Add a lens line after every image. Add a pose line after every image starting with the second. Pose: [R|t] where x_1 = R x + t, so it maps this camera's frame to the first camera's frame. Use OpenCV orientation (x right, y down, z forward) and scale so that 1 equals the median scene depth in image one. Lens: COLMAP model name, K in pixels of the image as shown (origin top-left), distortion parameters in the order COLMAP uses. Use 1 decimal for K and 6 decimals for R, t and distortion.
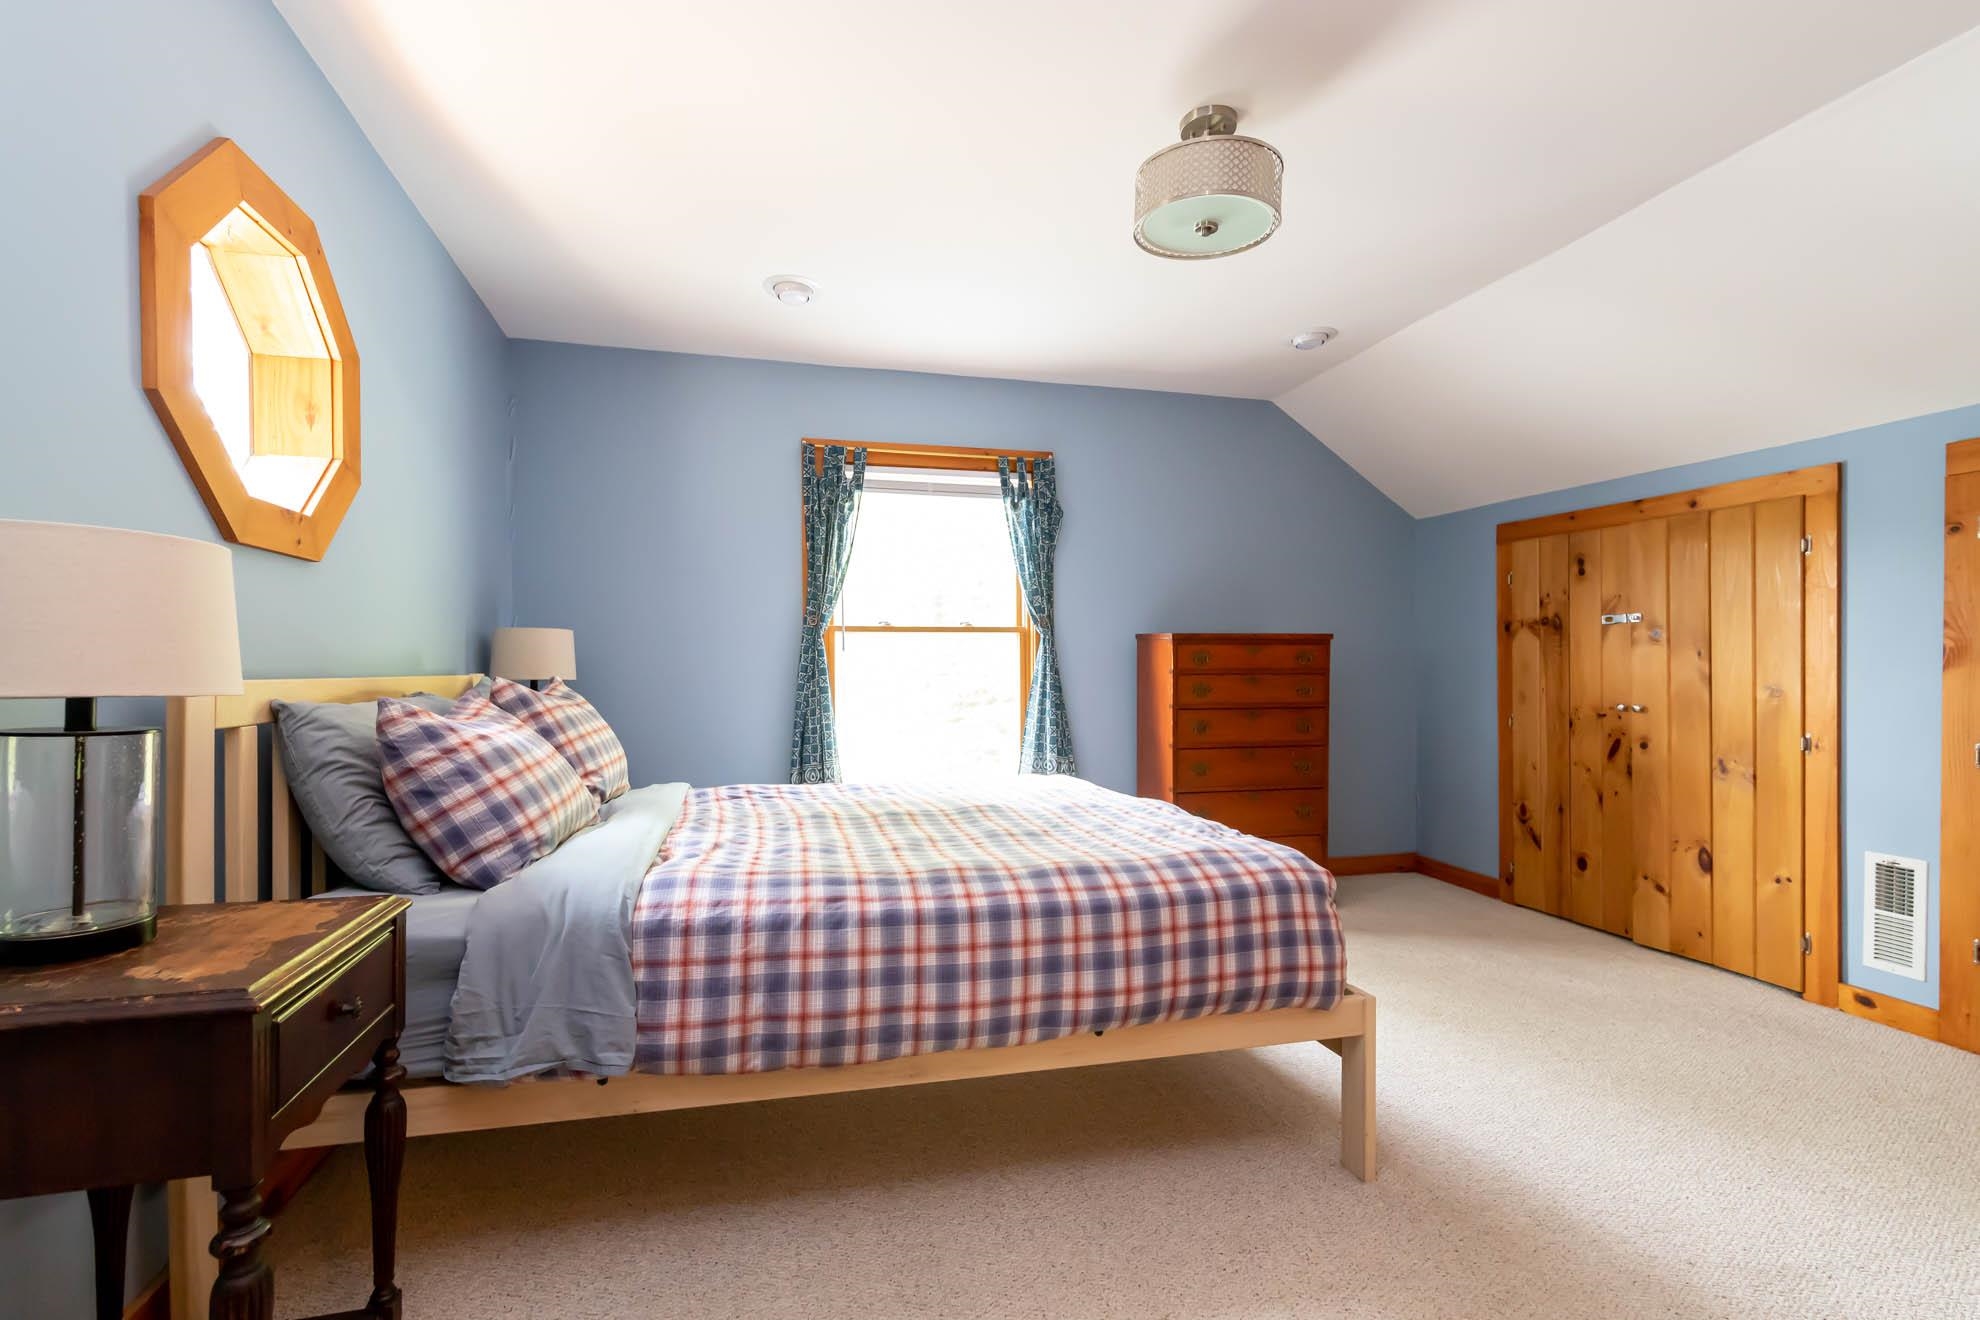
lens RADIAL K [[859.4, 0, 989.3], [0, 859.4, 668.4], [0, 0, 1]] dist [0.016077, -0.000130]
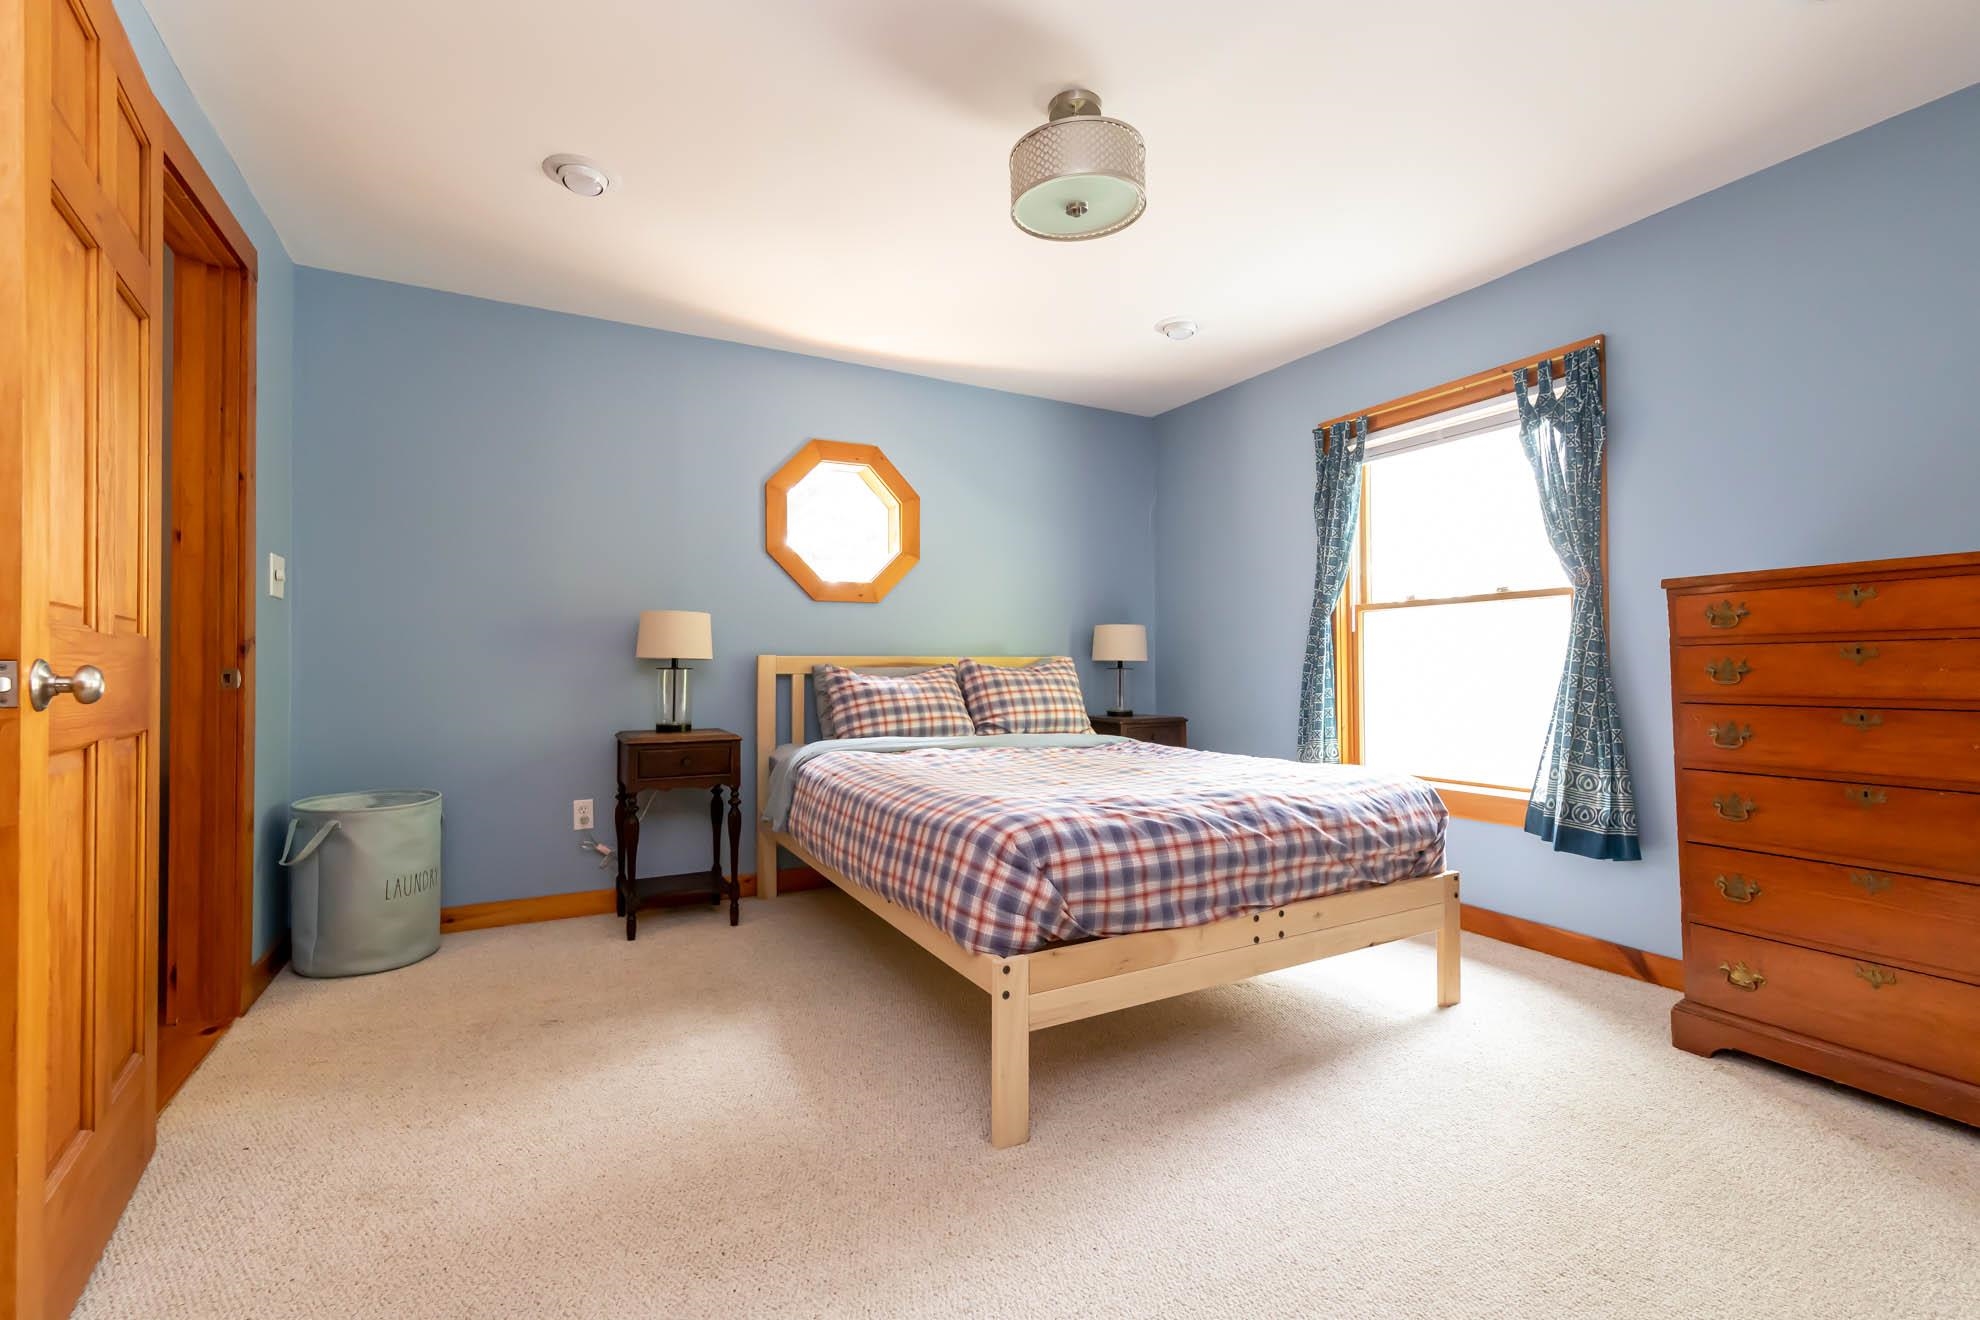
lens RADIAL K [[887.3, 0, 990.0], [0, 887.3, 660.0], [0, 0, 1]] dist [-0.000938, -0.000051]
pose [[0.247263, -0.011789, -0.968877, 0.697699], [0.004594, 0.999929, -0.010994, 0.021823], [0.968937, -0.001733, 0.247300, 0.359520]]
